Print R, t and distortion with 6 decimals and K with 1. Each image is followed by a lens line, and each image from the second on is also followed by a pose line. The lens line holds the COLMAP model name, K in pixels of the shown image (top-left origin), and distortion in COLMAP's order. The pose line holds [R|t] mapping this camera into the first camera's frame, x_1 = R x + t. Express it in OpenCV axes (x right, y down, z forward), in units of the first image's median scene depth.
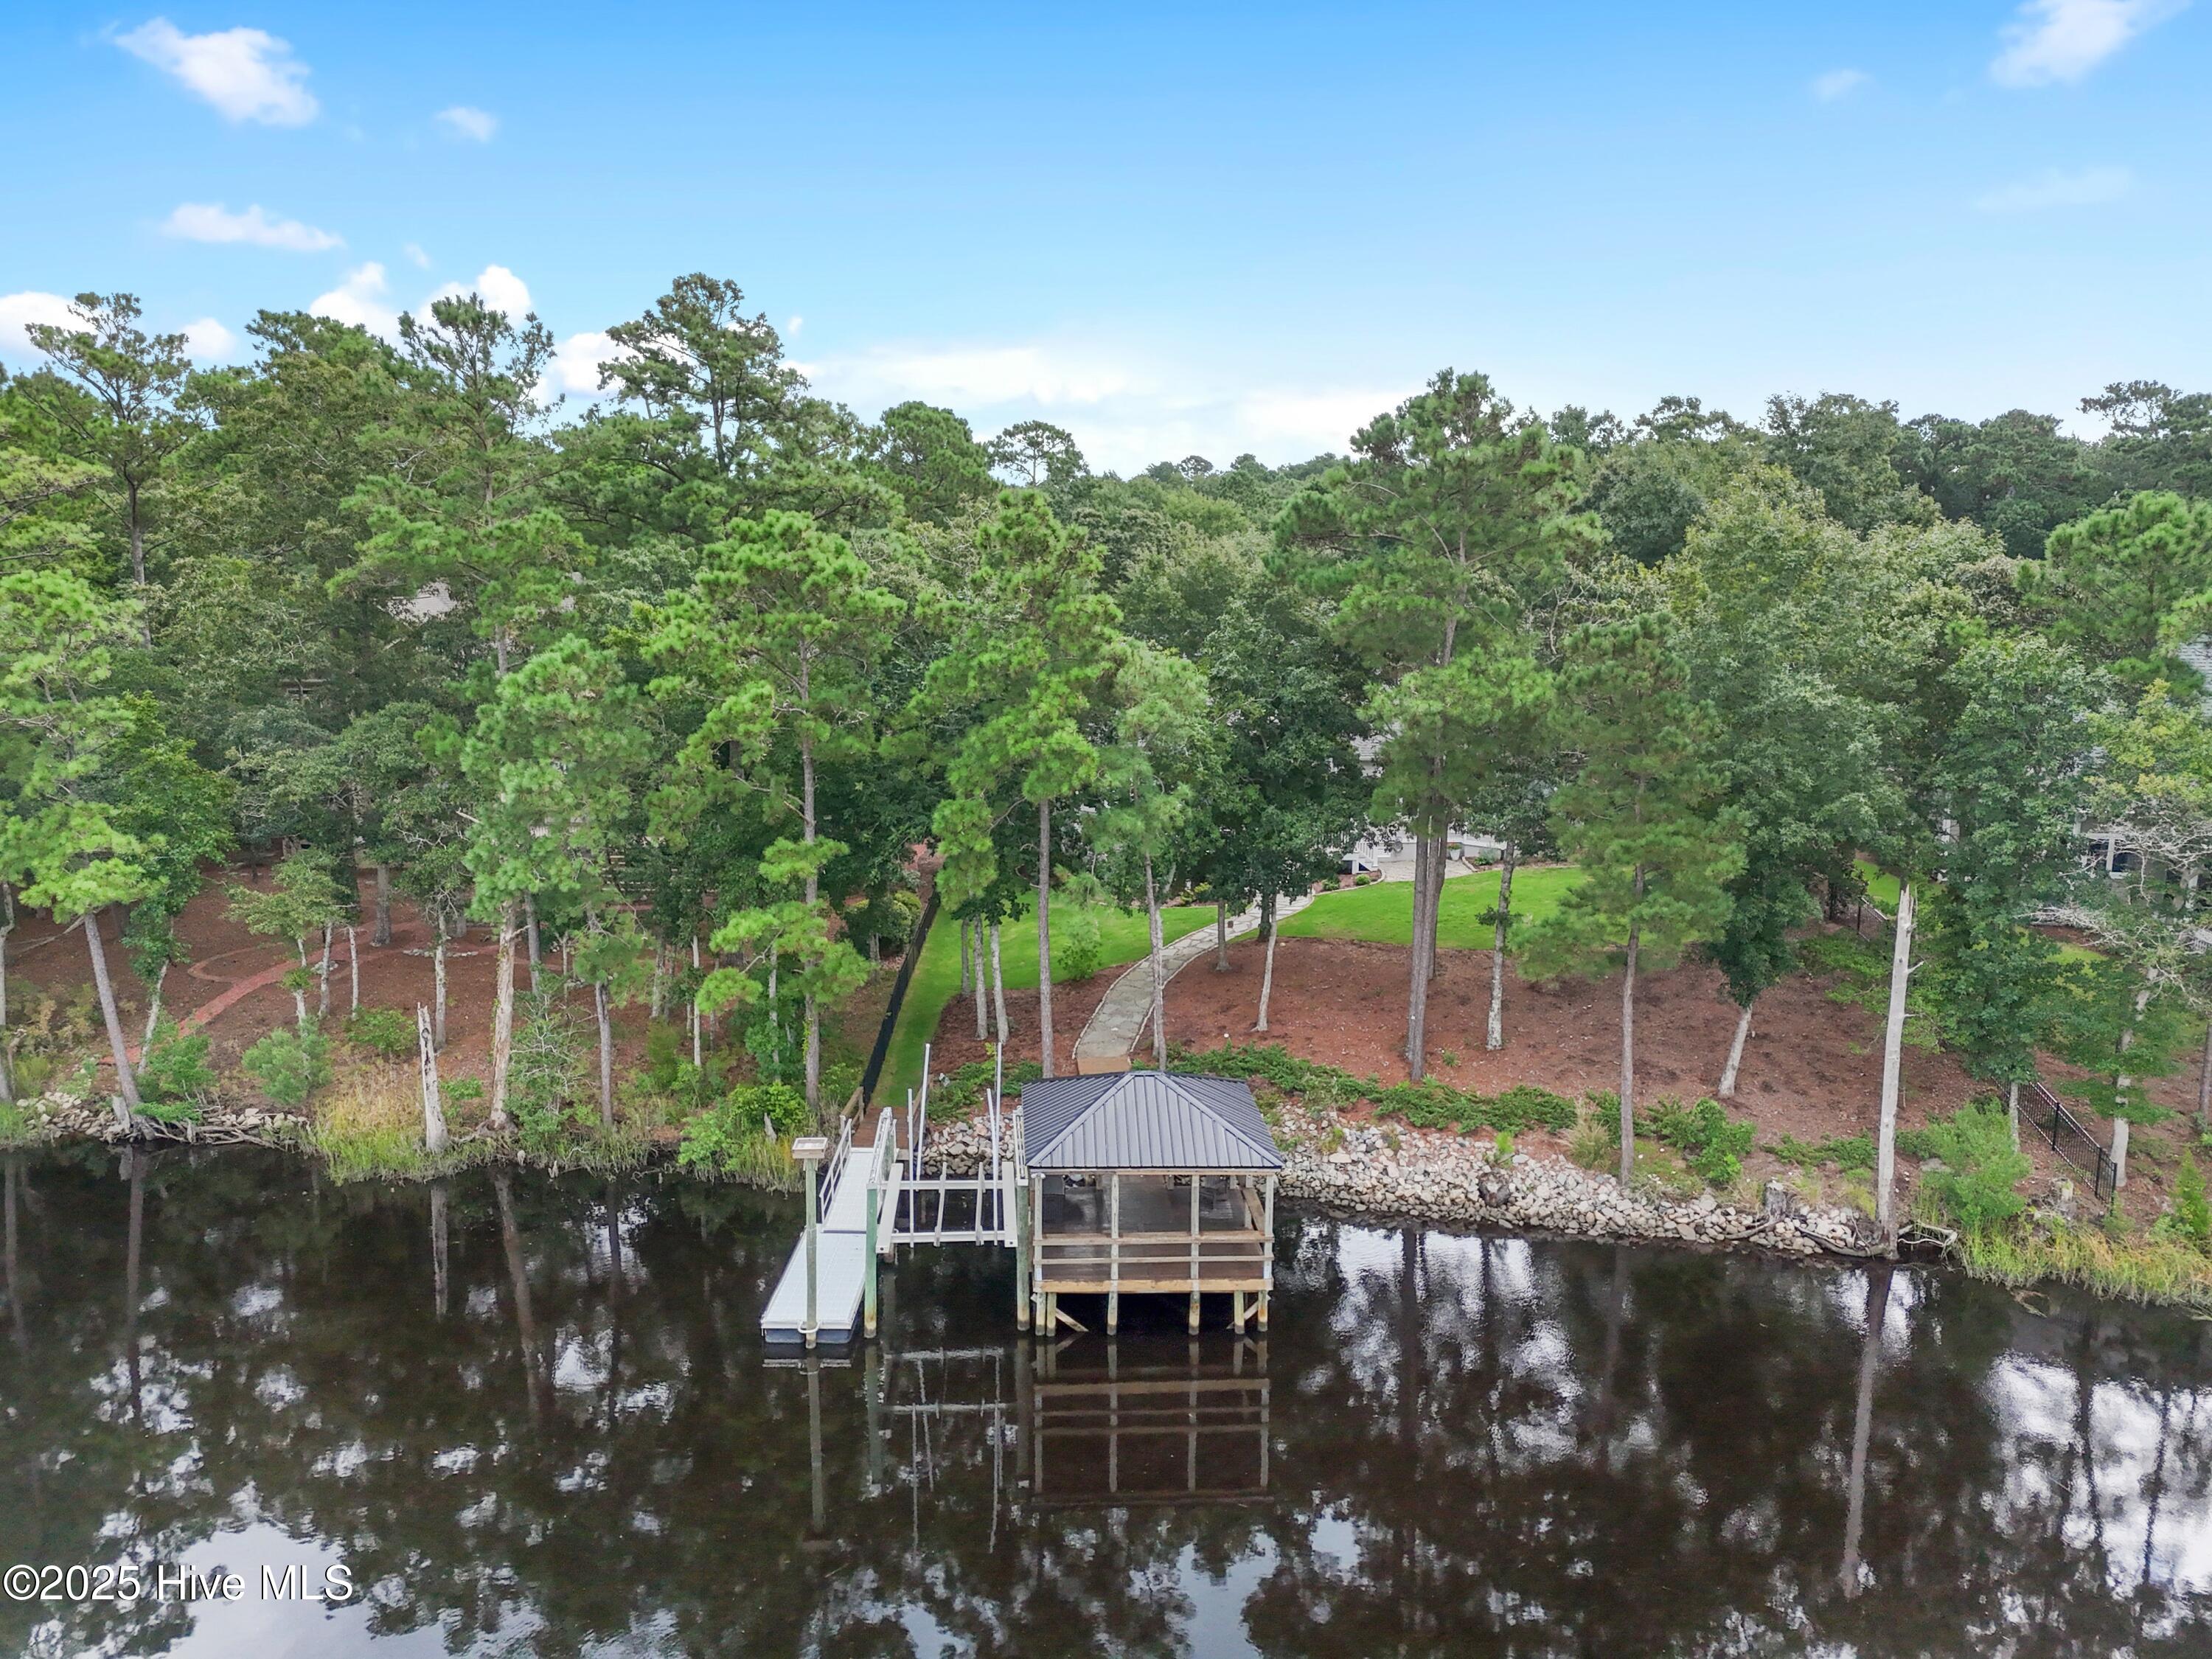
lens RADIAL K [[1619.4, 0, 1108.1], [0, 1619.4, 831.6], [0, 0, 1]] dist [0.071806, -0.067667]
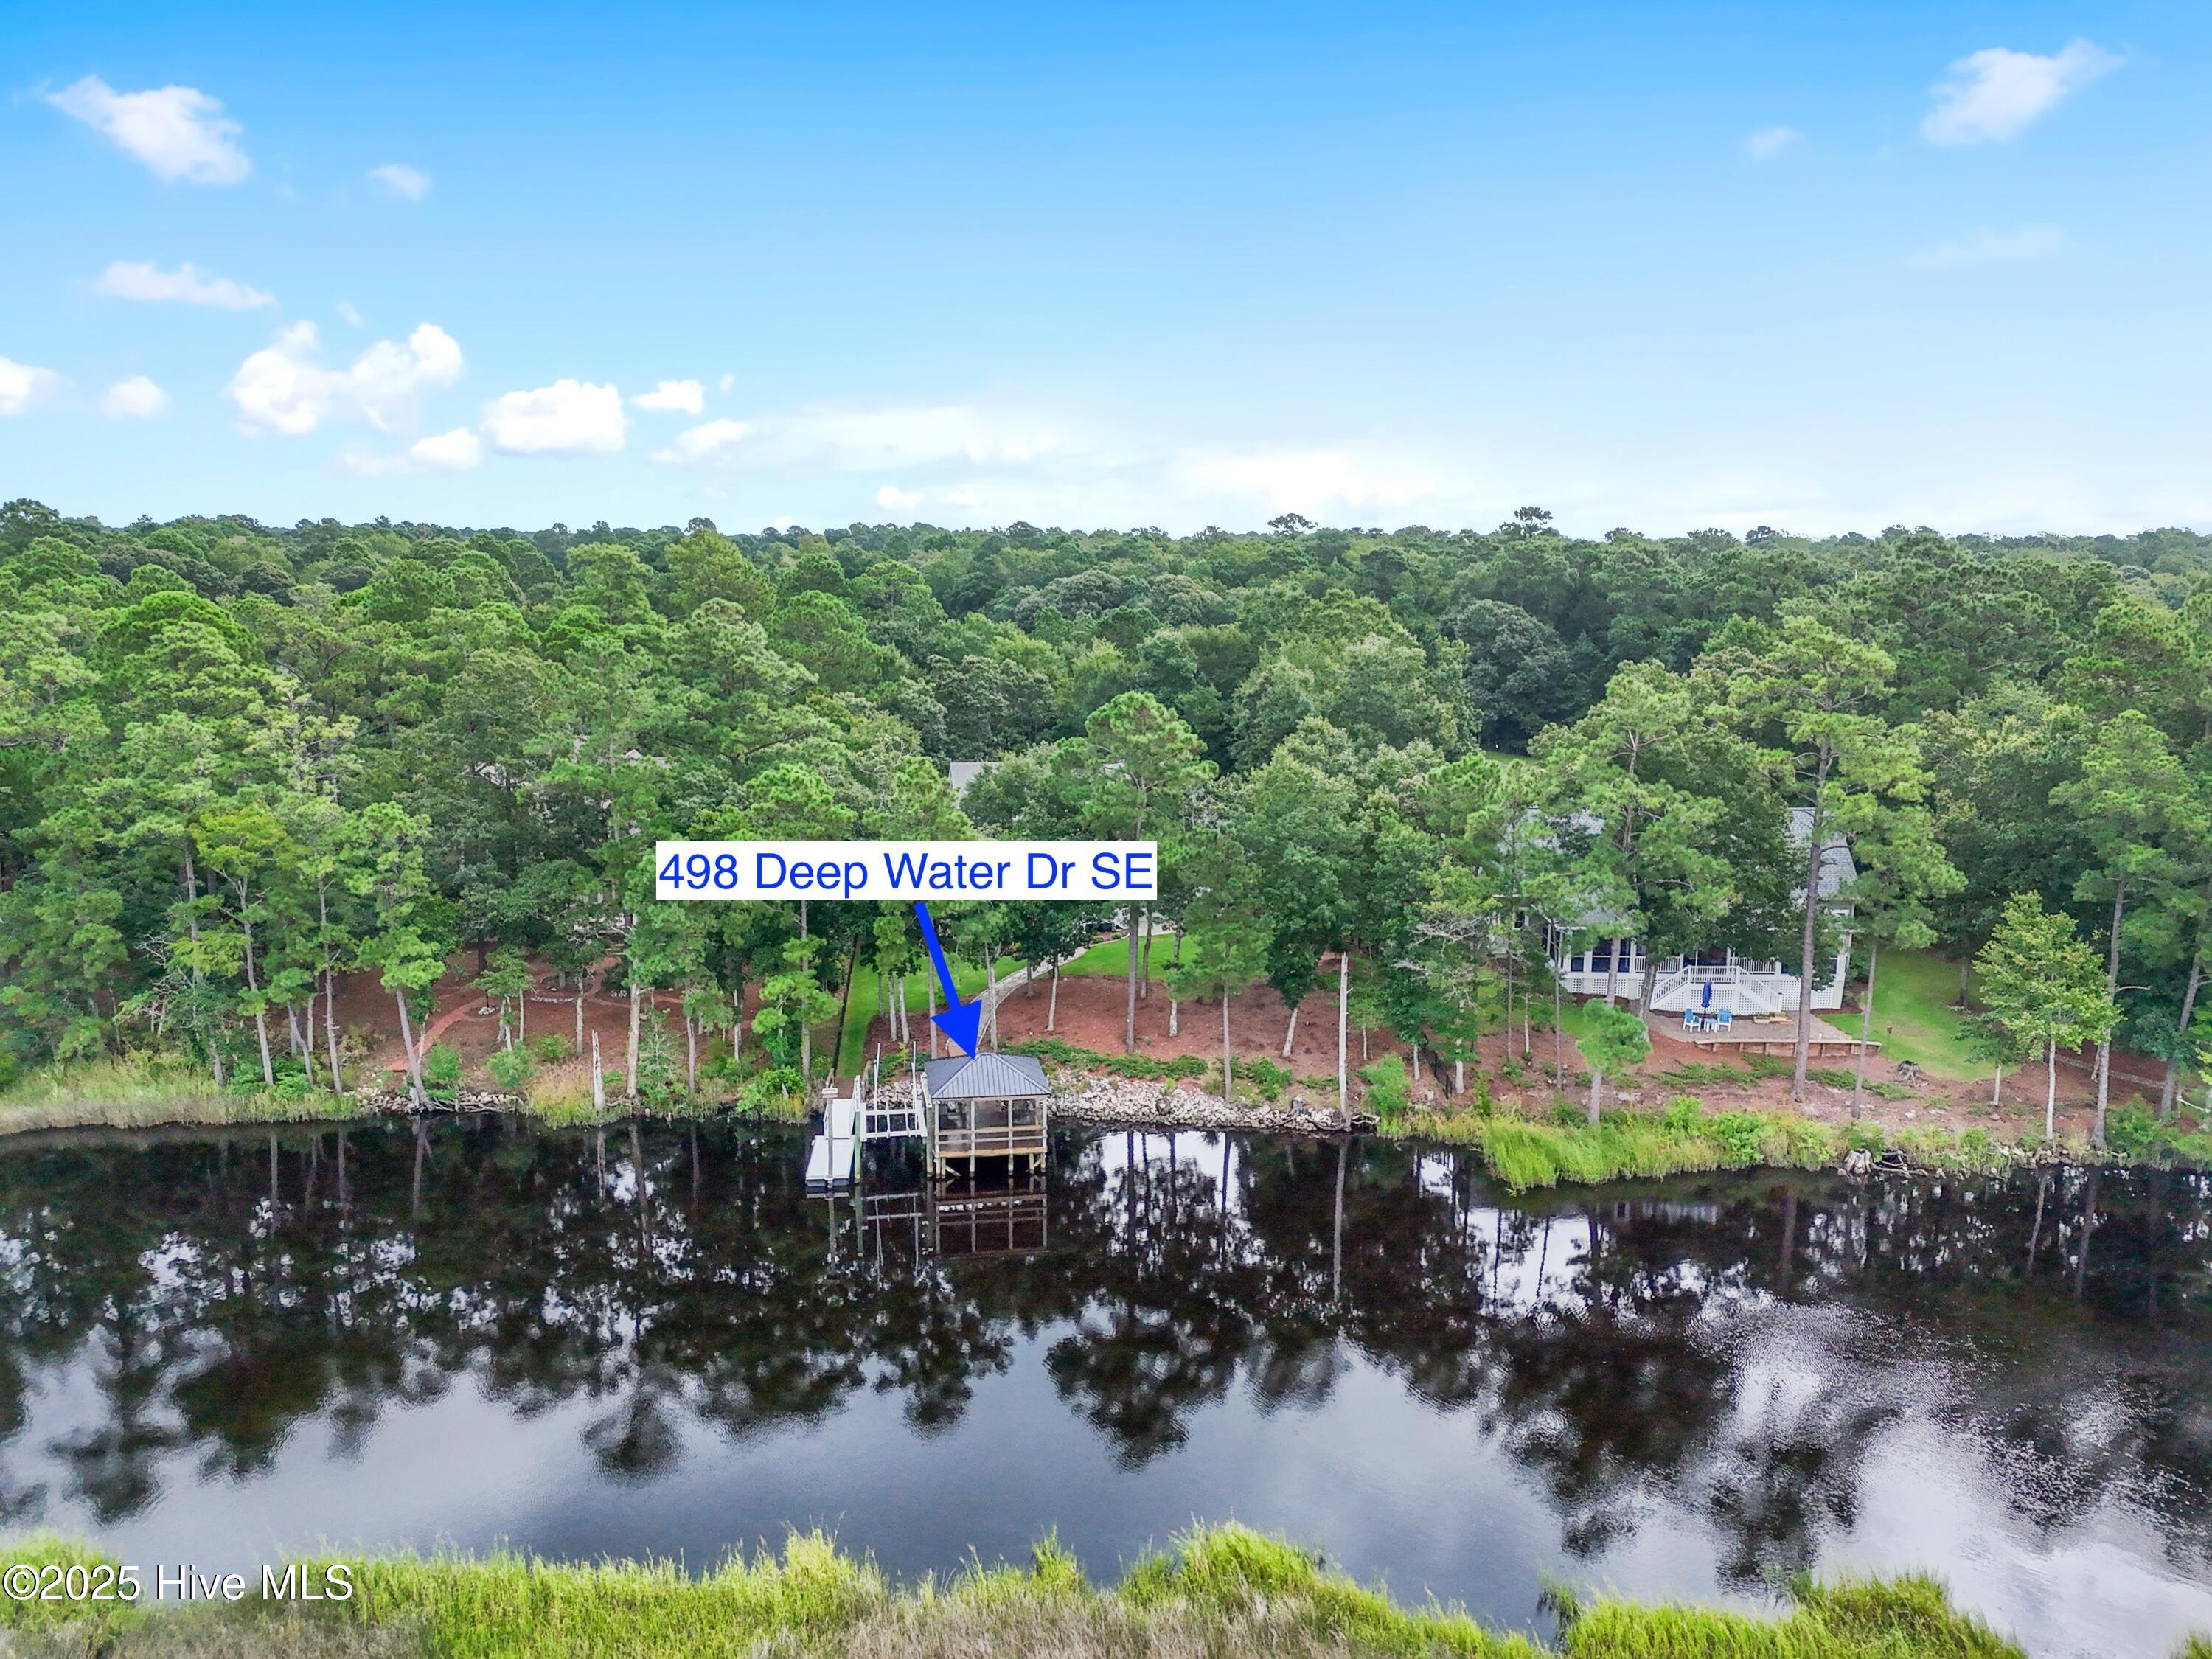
lens RADIAL K [[1619.4, 0, 1105.9], [0, 1619.4, 817.6], [0, 0, 1]] dist [0.071806, -0.067667]
pose [[0.995004, -0.018525, 0.098099, -0.019597], [0.019332, 0.999787, -0.007286, -0.118422], [-0.097943, 0.009146, 0.995150, -0.953382]]
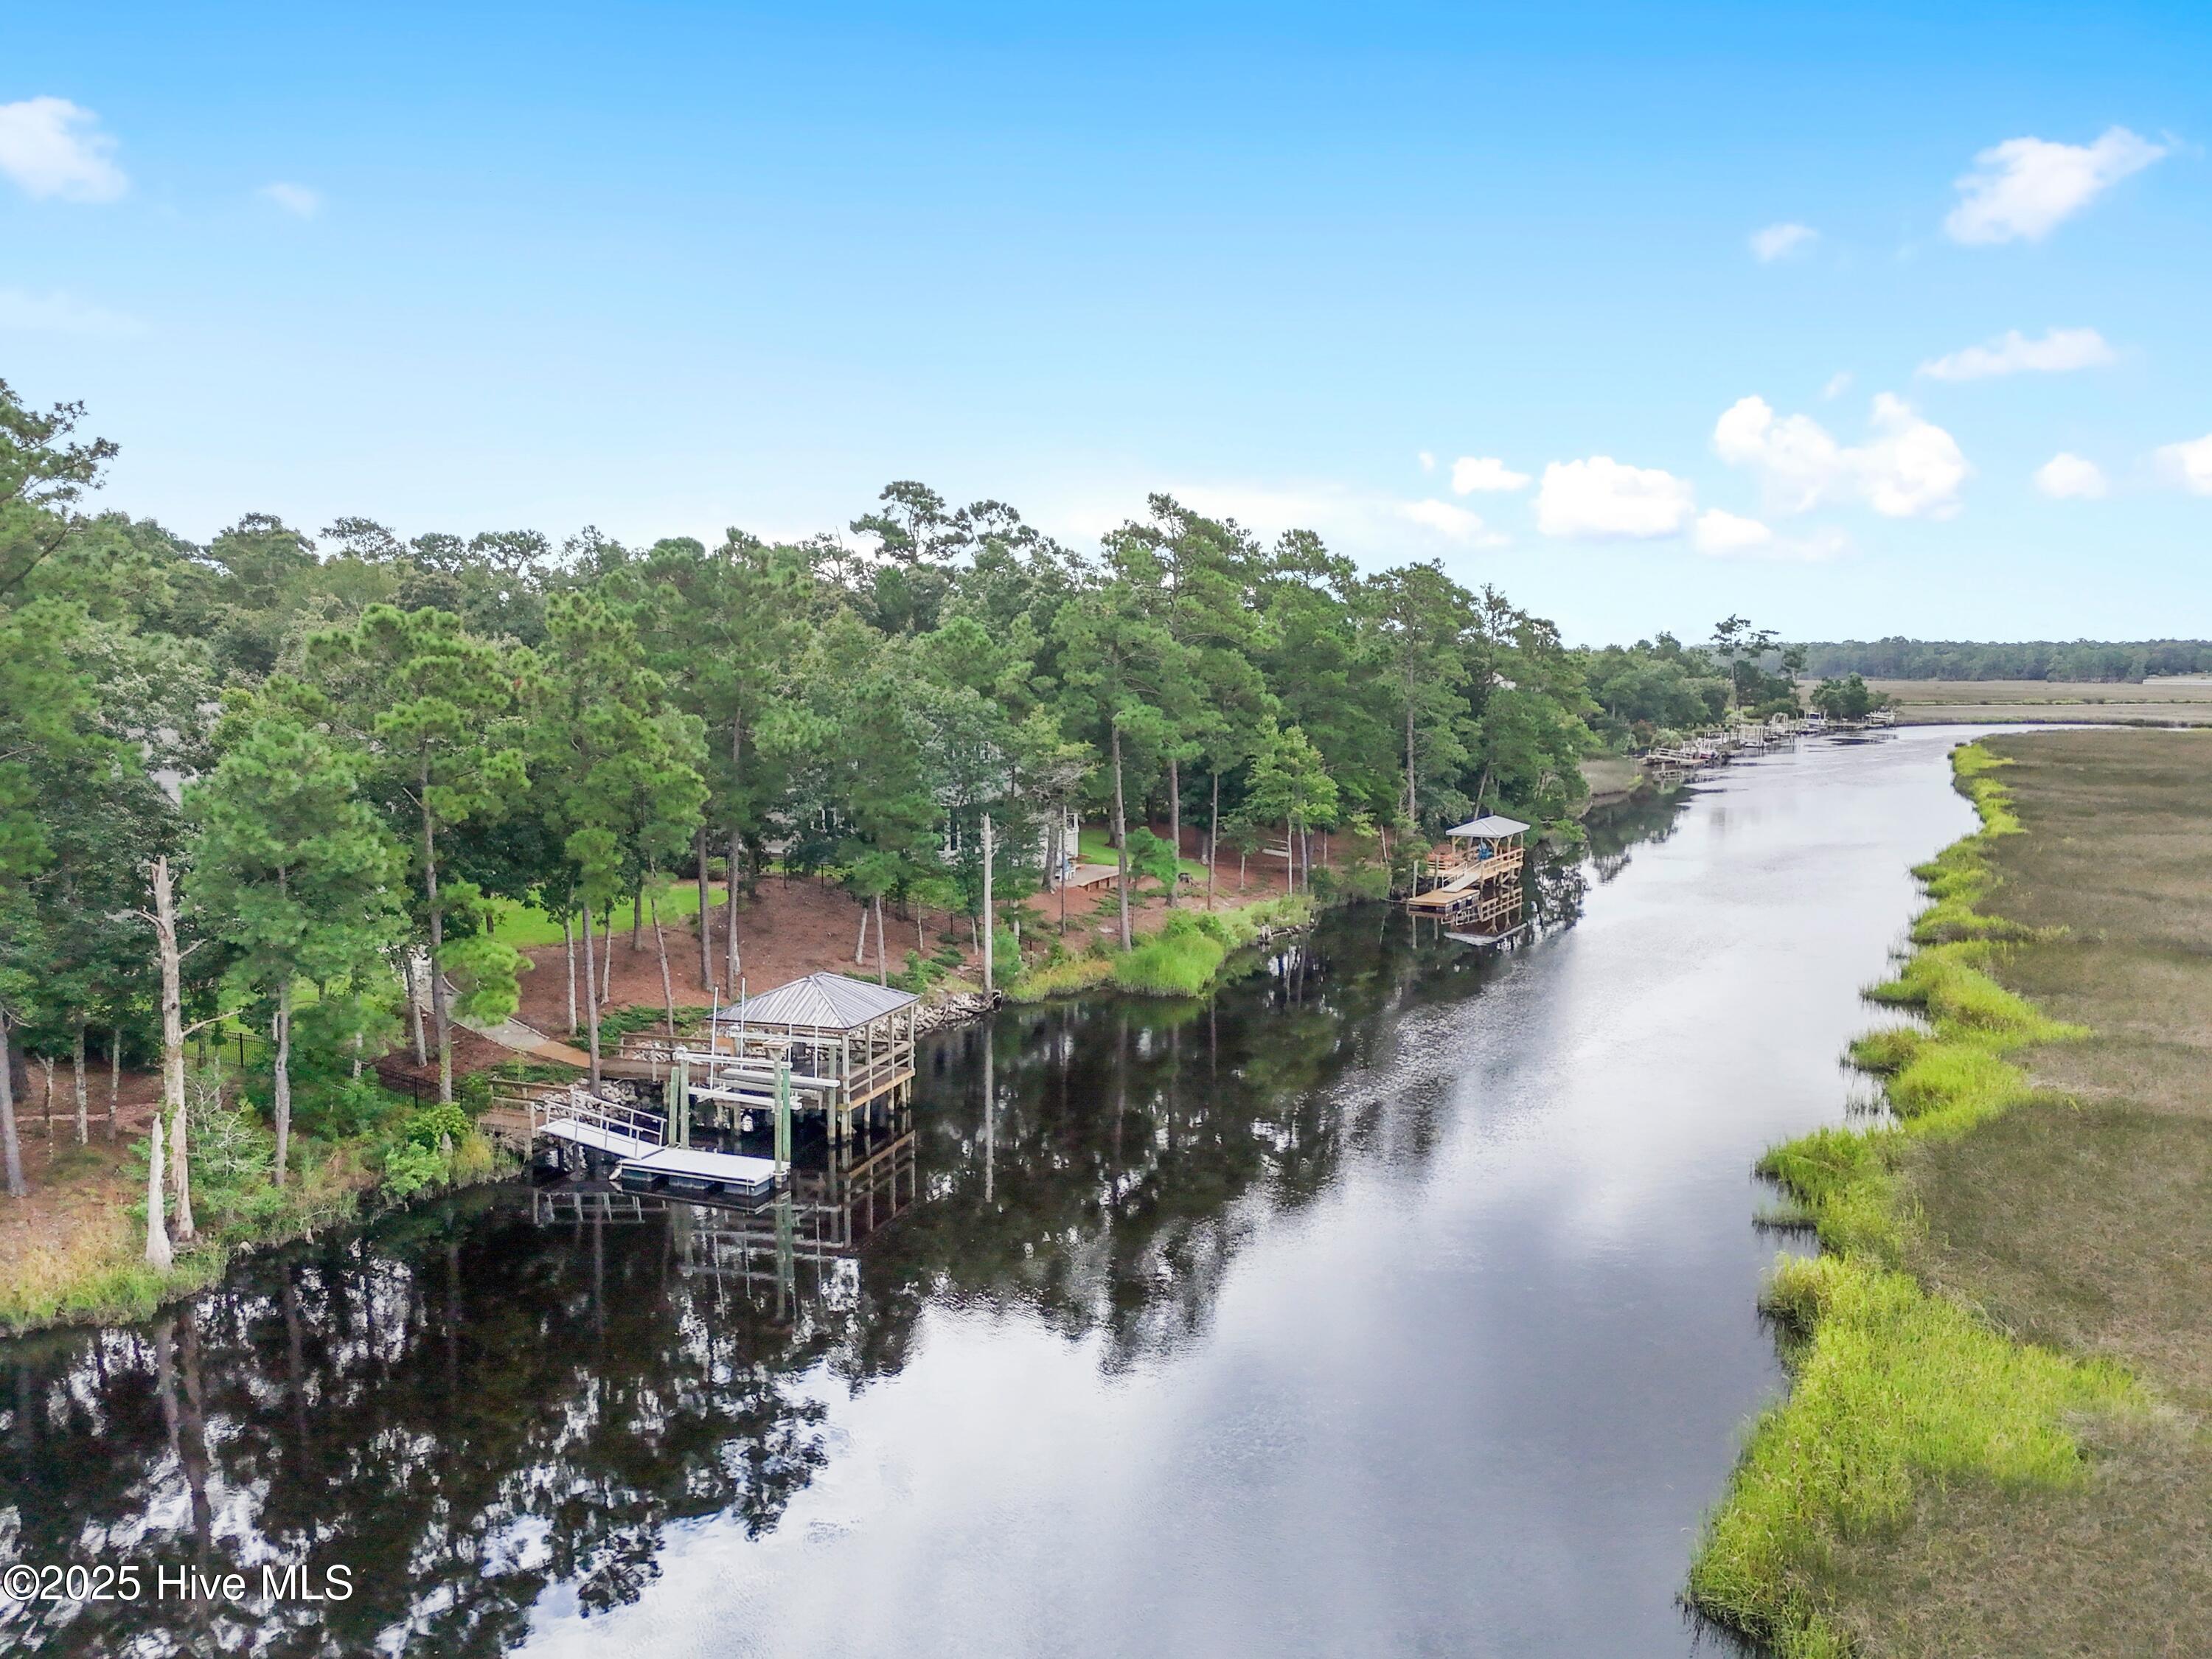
lens RADIAL K [[1619.4, 0, 1106.5], [0, 1619.4, 827.6], [0, 0, 1]] dist [0.071806, -0.067667]
pose [[0.360985, -0.097426, 0.927469, -1.145145], [0.145456, 0.988238, 0.047197, -0.019491], [-0.921158, 0.117868, 0.370910, 0.134844]]
